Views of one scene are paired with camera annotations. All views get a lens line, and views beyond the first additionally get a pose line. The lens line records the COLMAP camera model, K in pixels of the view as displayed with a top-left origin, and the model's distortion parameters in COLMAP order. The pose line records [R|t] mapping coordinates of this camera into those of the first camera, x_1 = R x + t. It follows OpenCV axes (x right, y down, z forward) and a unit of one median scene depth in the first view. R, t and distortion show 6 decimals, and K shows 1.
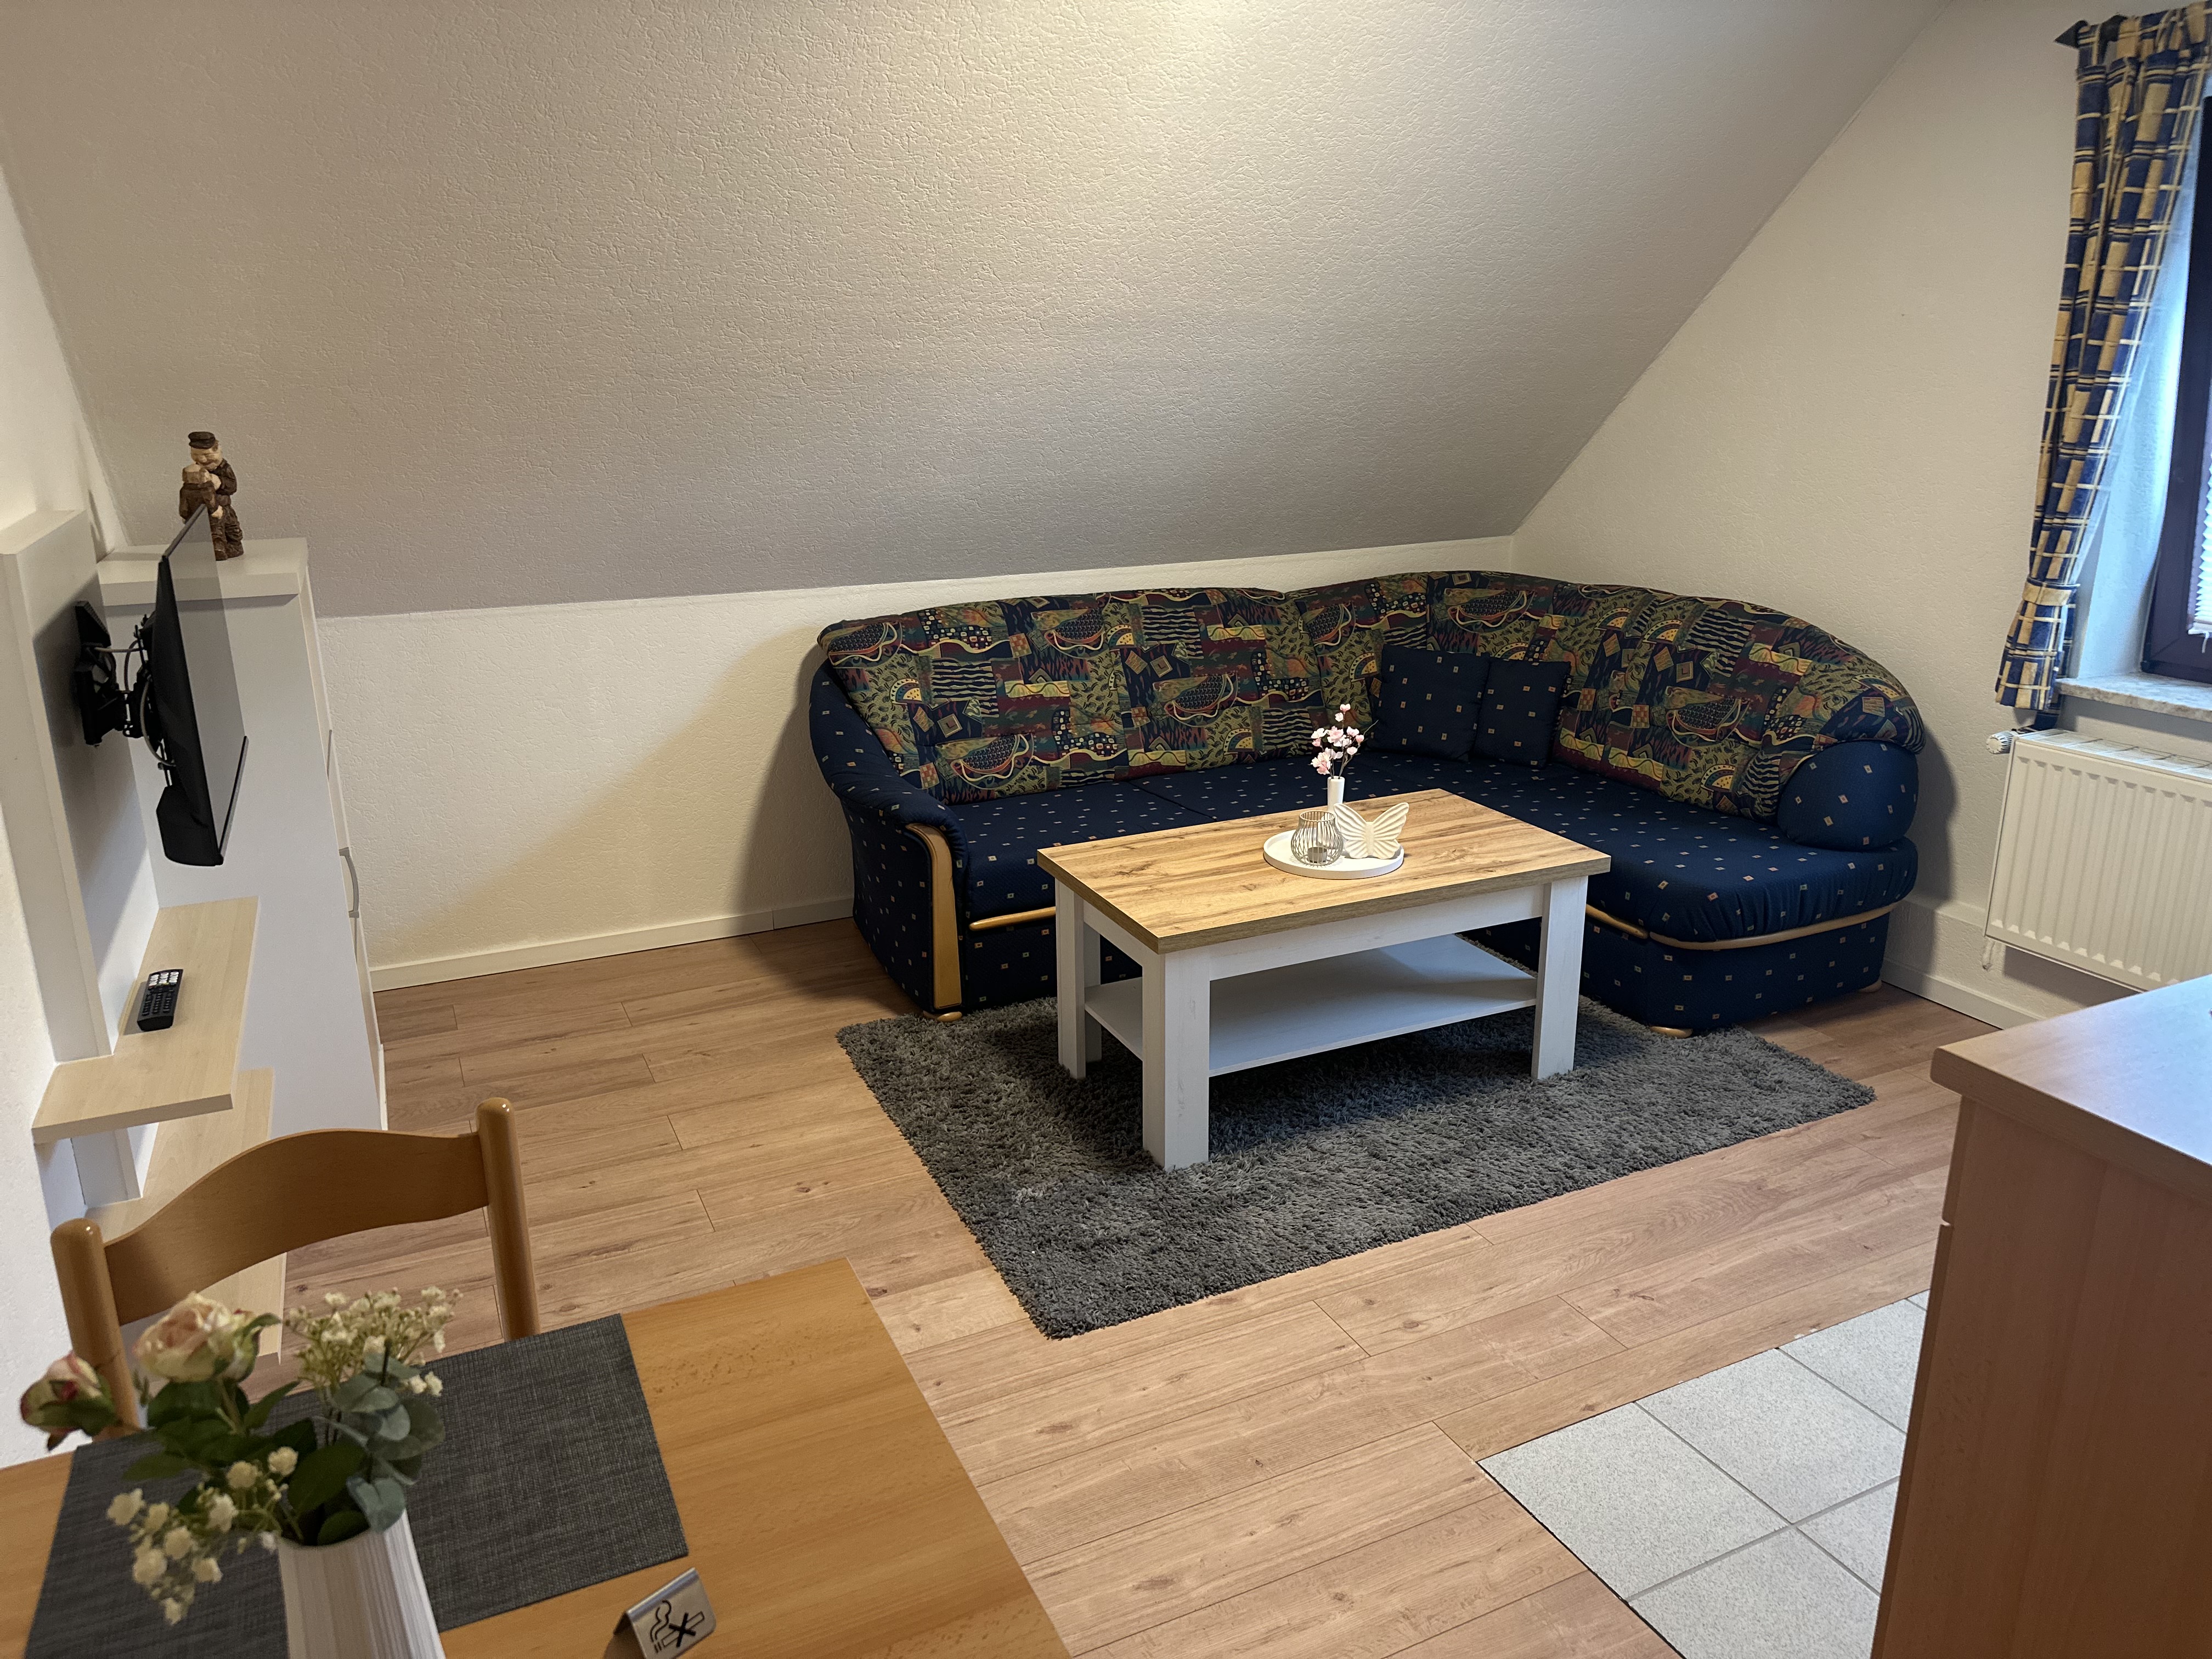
lens RADIAL K [[1554.2, 0, 1106.0], [0, 1554.2, 829.5], [0, 0, 1]] dist [0.063767, -0.118445]
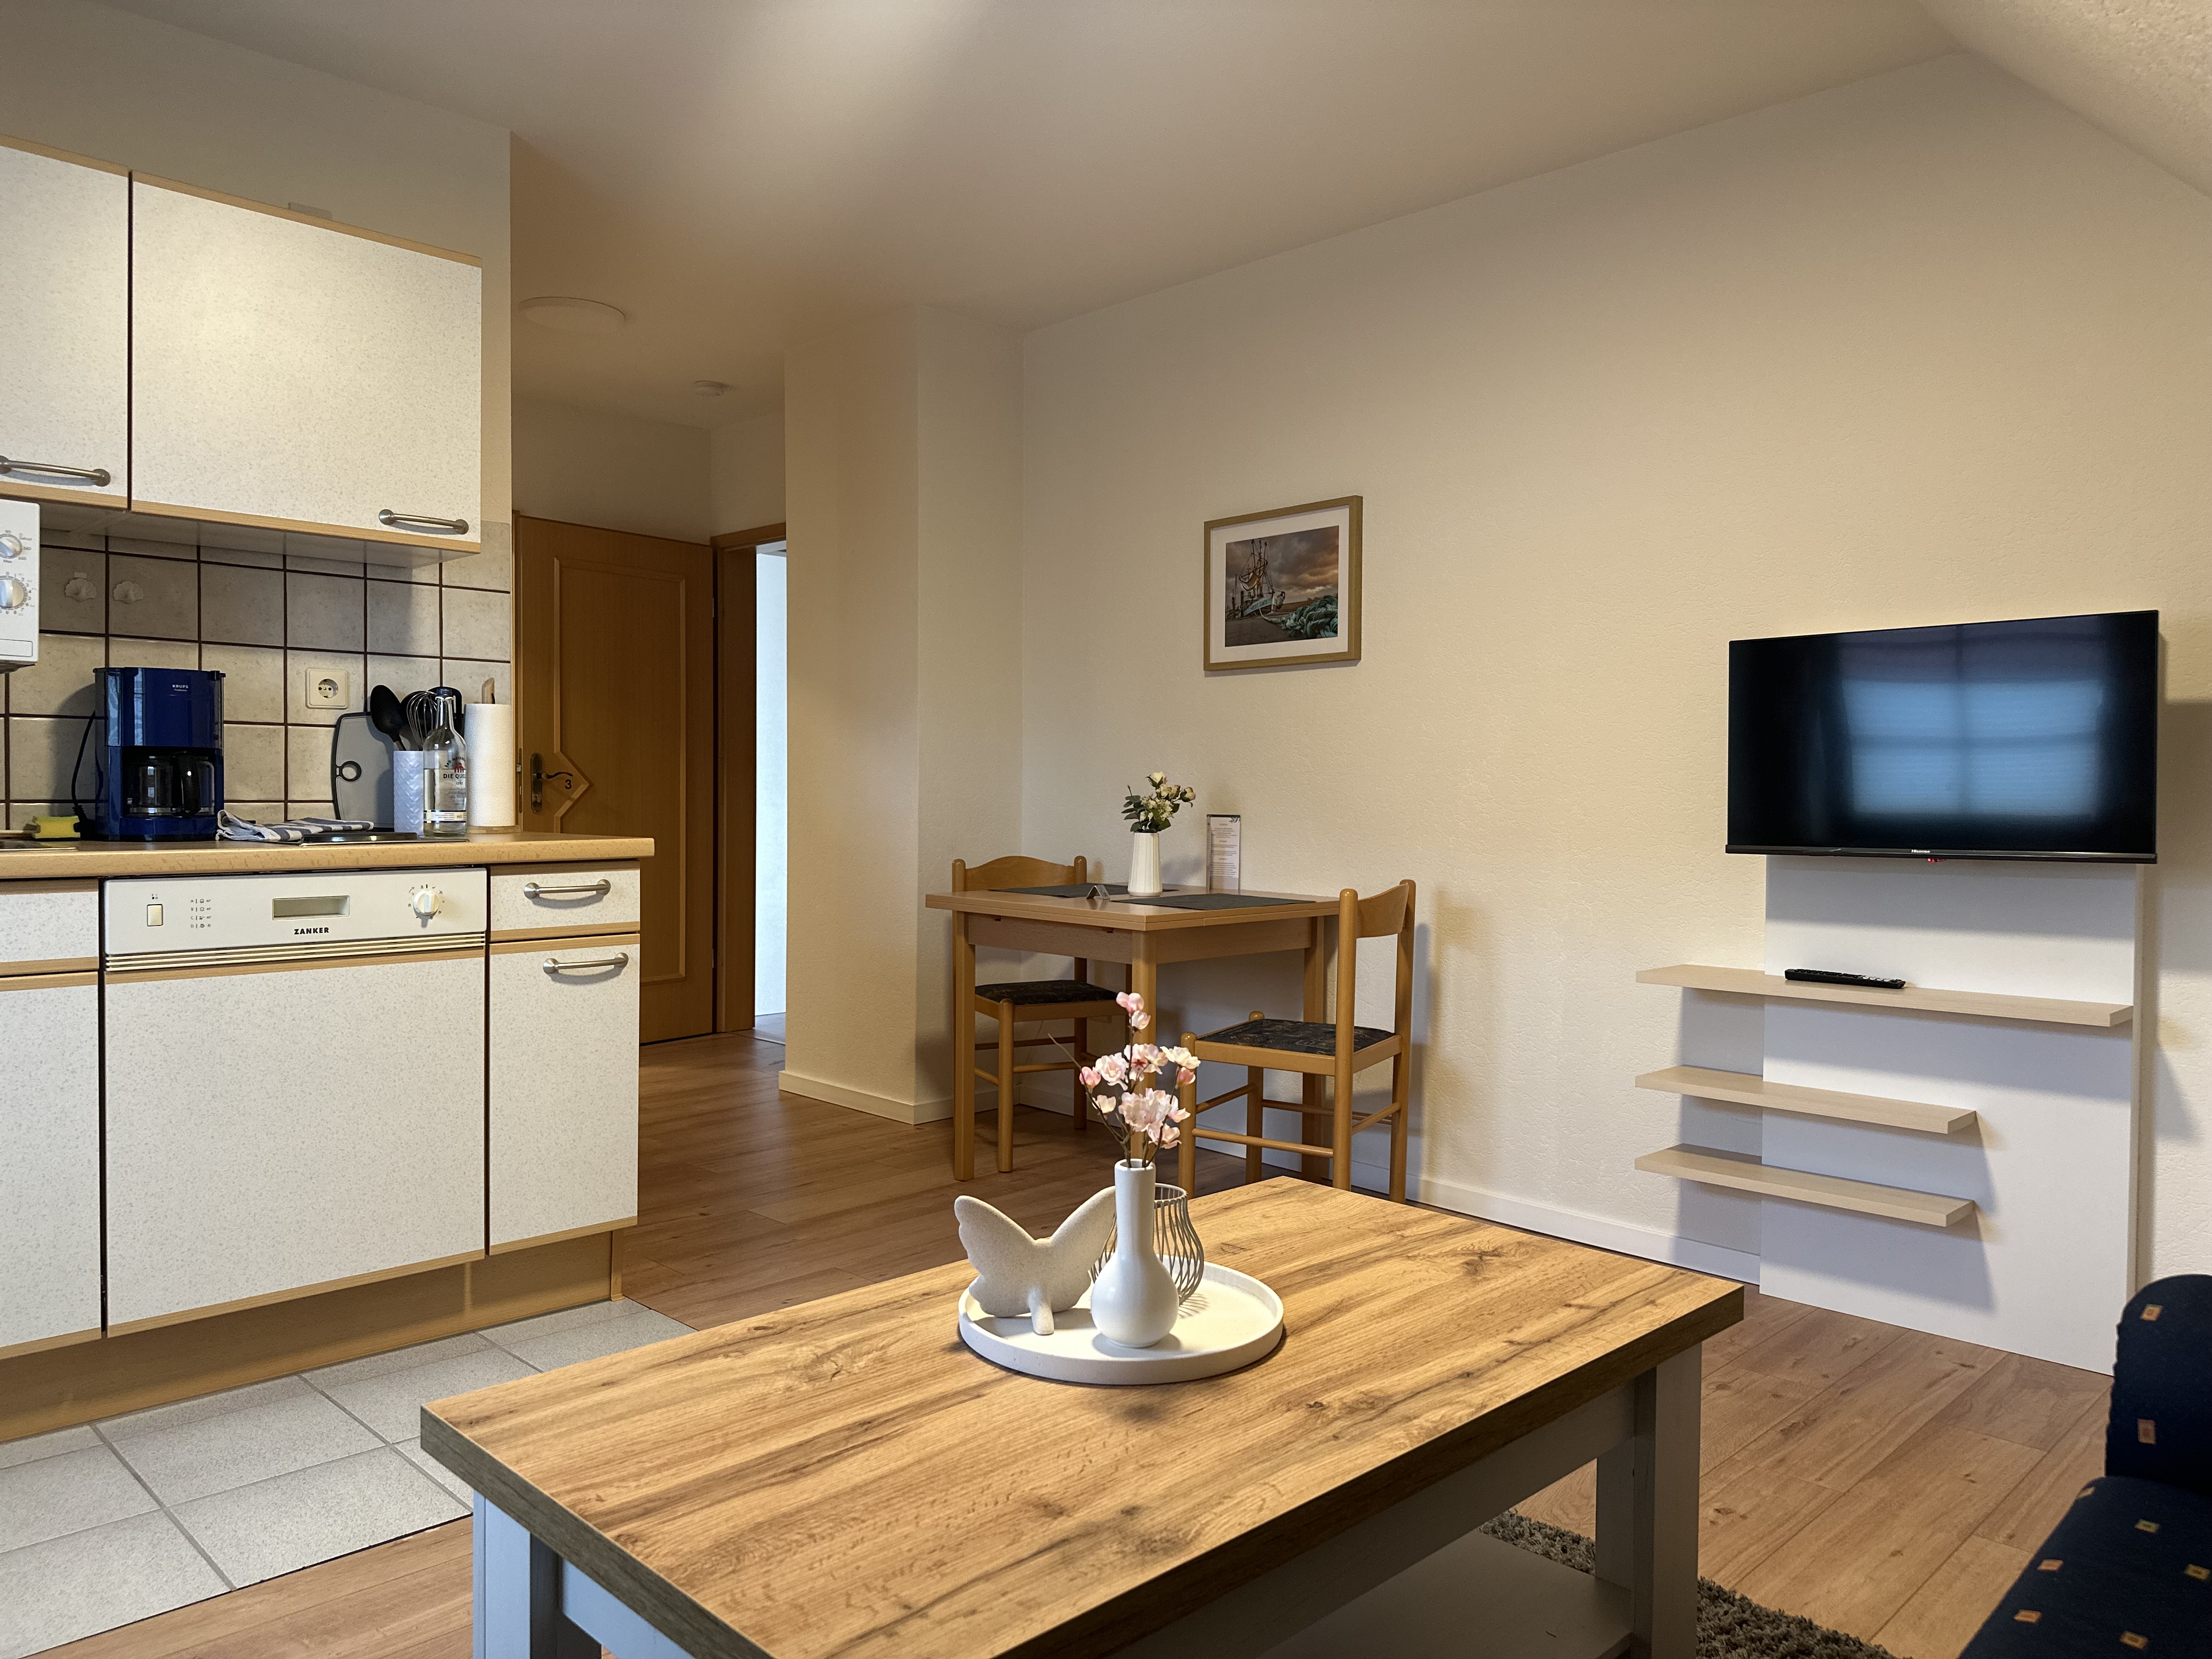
lens RADIAL K [[1554.2, 0, 1106.0], [0, 1554.2, 829.5], [0, 0, 1]] dist [0.063767, -0.118445]
pose [[-0.944653, 0.006234, -0.328011, 0.289861], [-0.095420, 0.951375, 0.292884, -0.236774], [0.313887, 0.307973, -0.898124, 1.342920]]
